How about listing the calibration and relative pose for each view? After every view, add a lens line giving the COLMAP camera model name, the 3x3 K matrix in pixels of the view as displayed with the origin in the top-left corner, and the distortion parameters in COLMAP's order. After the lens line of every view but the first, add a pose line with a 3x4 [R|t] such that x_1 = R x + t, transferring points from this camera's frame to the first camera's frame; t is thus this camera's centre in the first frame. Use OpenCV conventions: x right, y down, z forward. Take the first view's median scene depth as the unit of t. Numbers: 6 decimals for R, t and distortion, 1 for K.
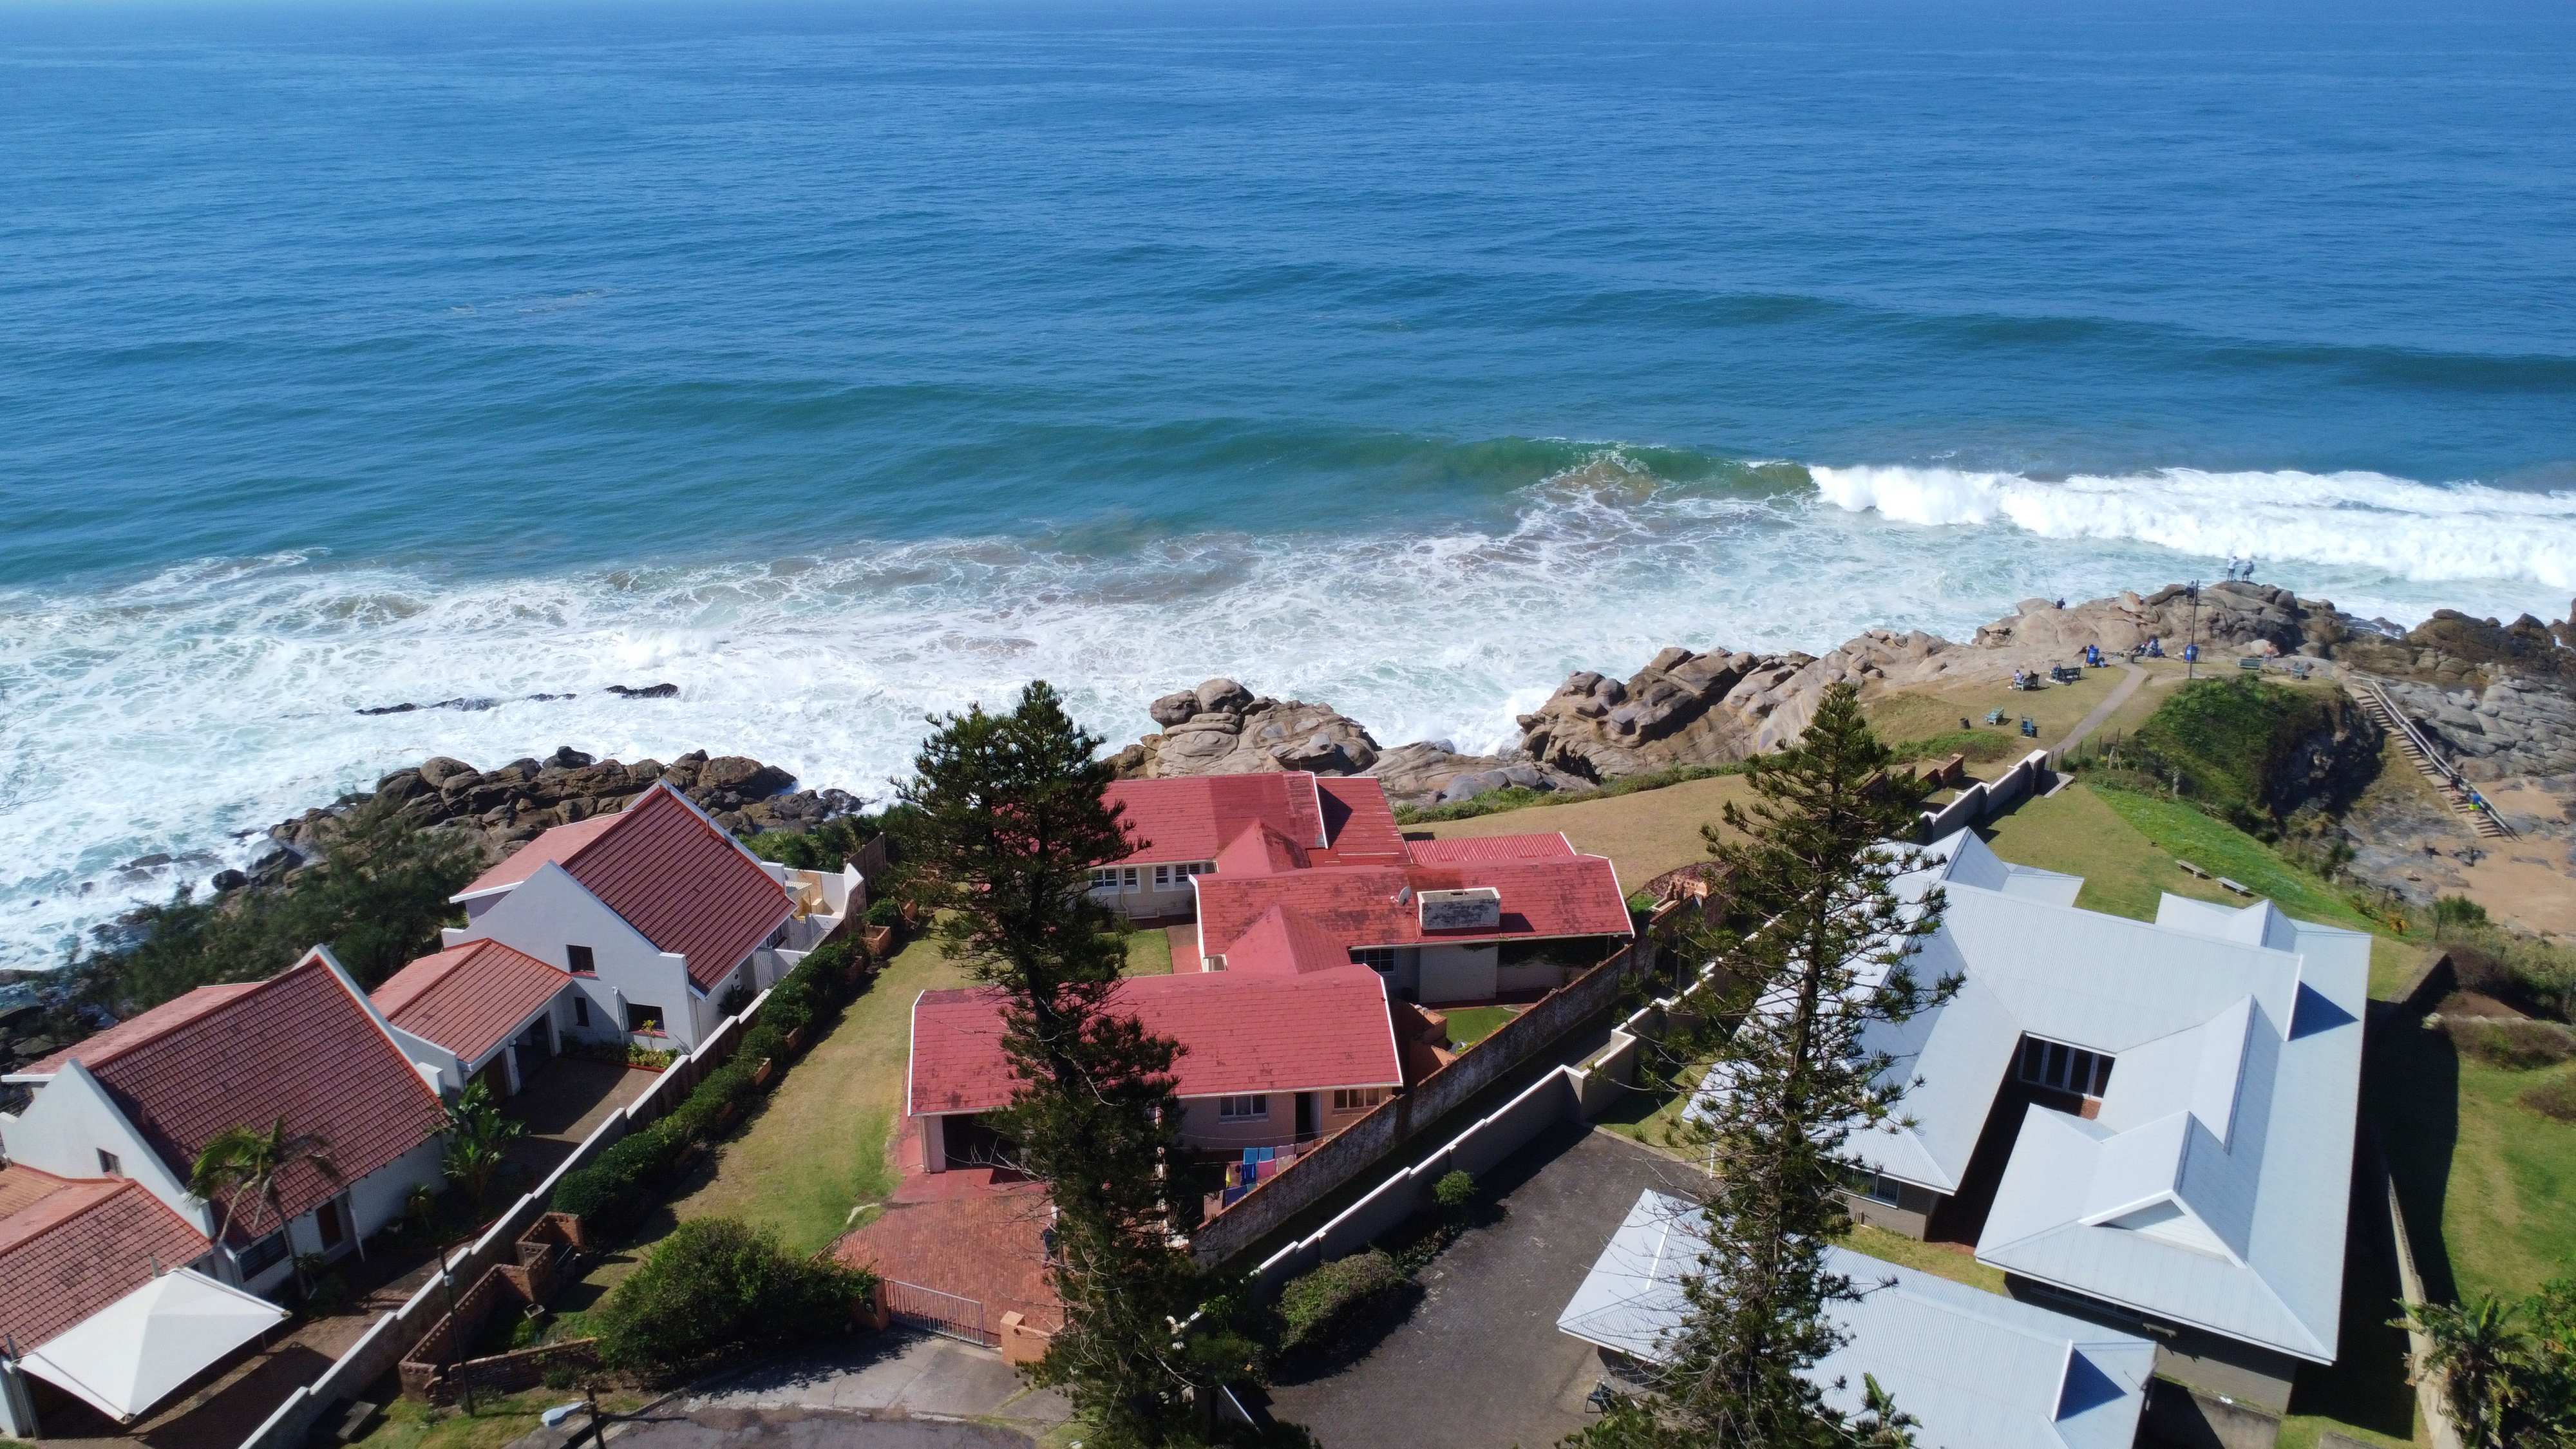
lens RADIAL K [[1963.5, 0, 1288.0], [0, 1963.5, 724.5], [0, 0, 1]] dist [-0.001226, 0.005065]
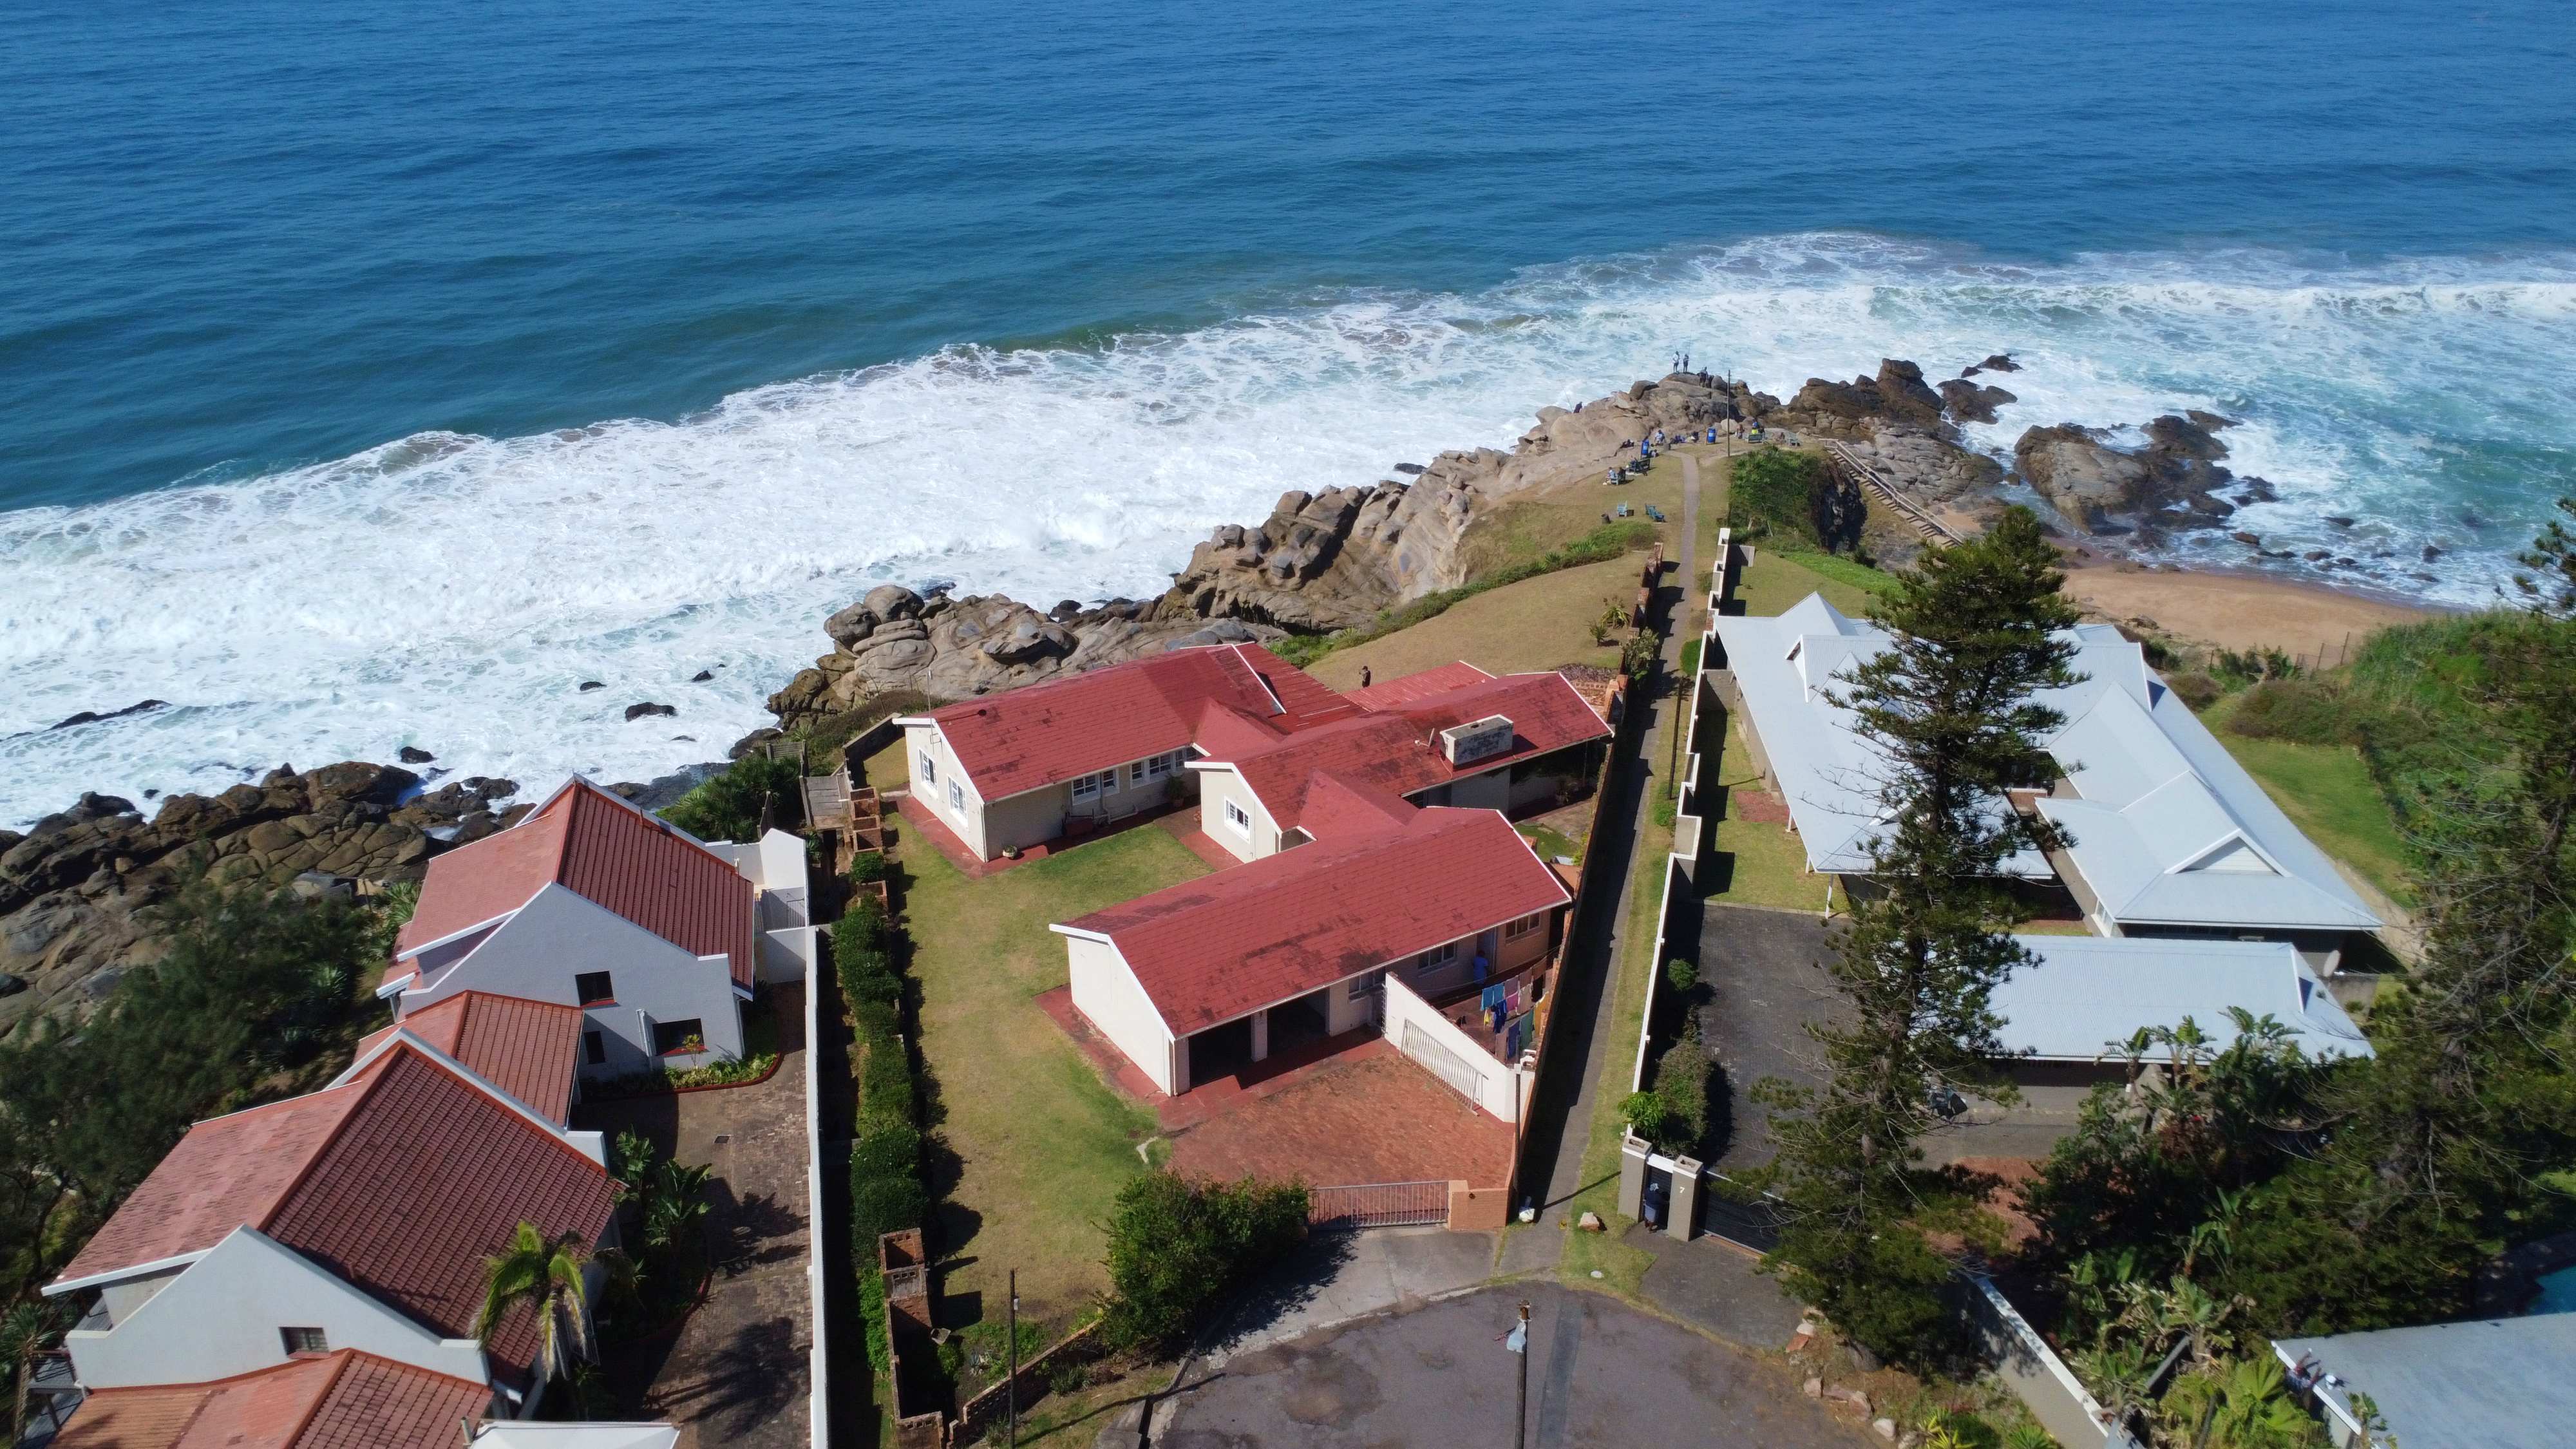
lens RADIAL K [[1963.5, 0, 1288.0], [0, 1963.5, 724.5], [0, 0, 1]] dist [-0.001226, 0.005065]
pose [[0.891227, -0.181247, 0.415770, -0.275989], [0.154306, 0.983168, 0.097831, -0.020687], [-0.426503, -0.023034, 0.904193, 0.057908]]
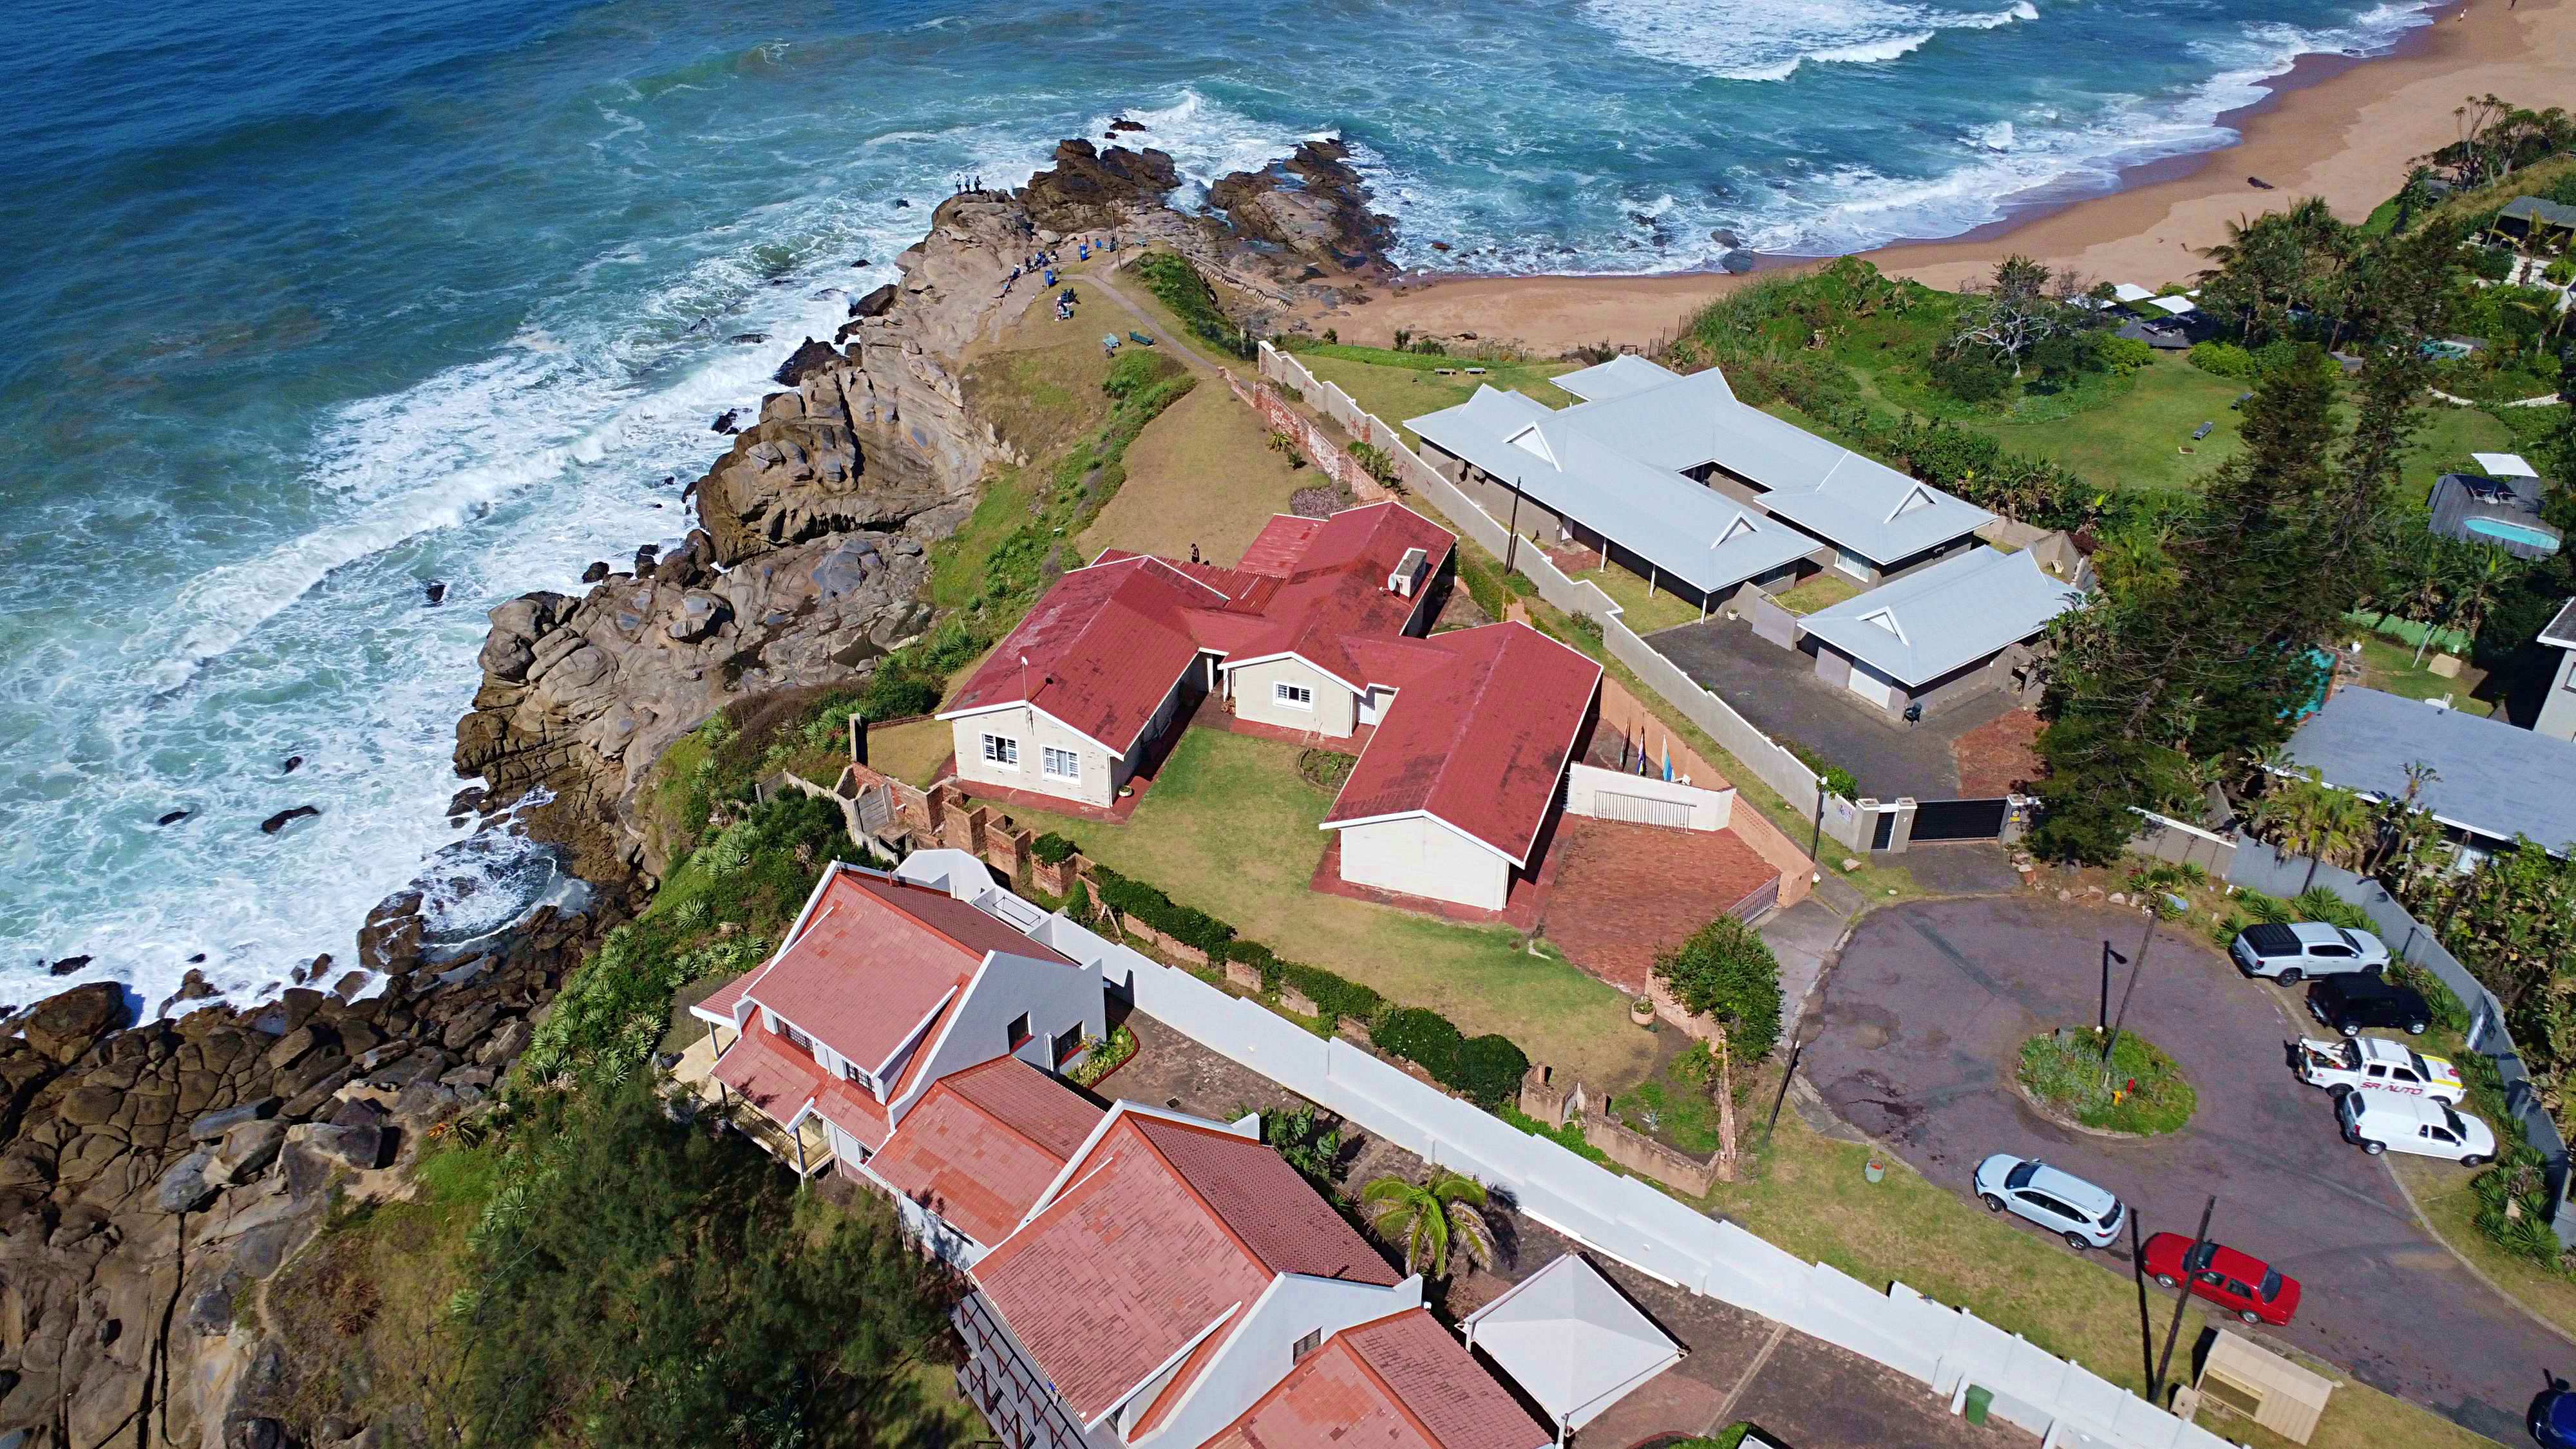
lens RADIAL K [[1963.5, 0, 1288.0], [0, 1963.5, 724.5], [0, 0, 1]] dist [-0.001226, 0.005065]
pose [[0.425414, -0.477340, 0.768876, -0.606114], [0.319190, 0.874130, 0.366079, -0.192670], [-0.846842, 0.089683, 0.524229, 0.255362]]
